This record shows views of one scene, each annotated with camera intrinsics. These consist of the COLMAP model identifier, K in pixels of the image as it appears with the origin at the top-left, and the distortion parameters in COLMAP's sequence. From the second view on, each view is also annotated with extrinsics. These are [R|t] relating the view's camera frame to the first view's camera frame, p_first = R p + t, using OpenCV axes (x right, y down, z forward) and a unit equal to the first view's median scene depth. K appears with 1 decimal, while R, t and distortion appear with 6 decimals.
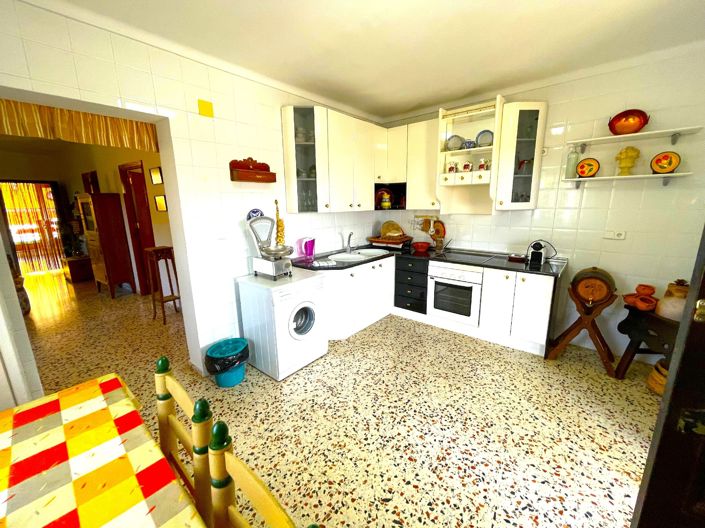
lens RADIAL K [[285.3, 0, 353.5], [0, 285.3, 265.0], [0, 0, 1]] dist [0.001206, 0.001124]
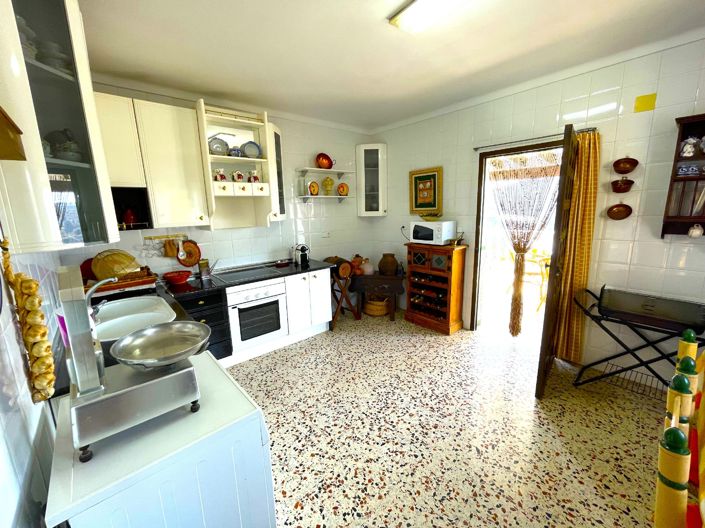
lens RADIAL K [[285.3, 0, 352.4], [0, 285.3, 264.7], [0, 0, 1]] dist [0.001206, 0.001124]
pose [[0.152765, -0.185518, 0.970694, -0.602268], [0.237287, 0.960375, 0.146202, -0.150613], [-0.959353, 0.207998, 0.190733, 0.667216]]
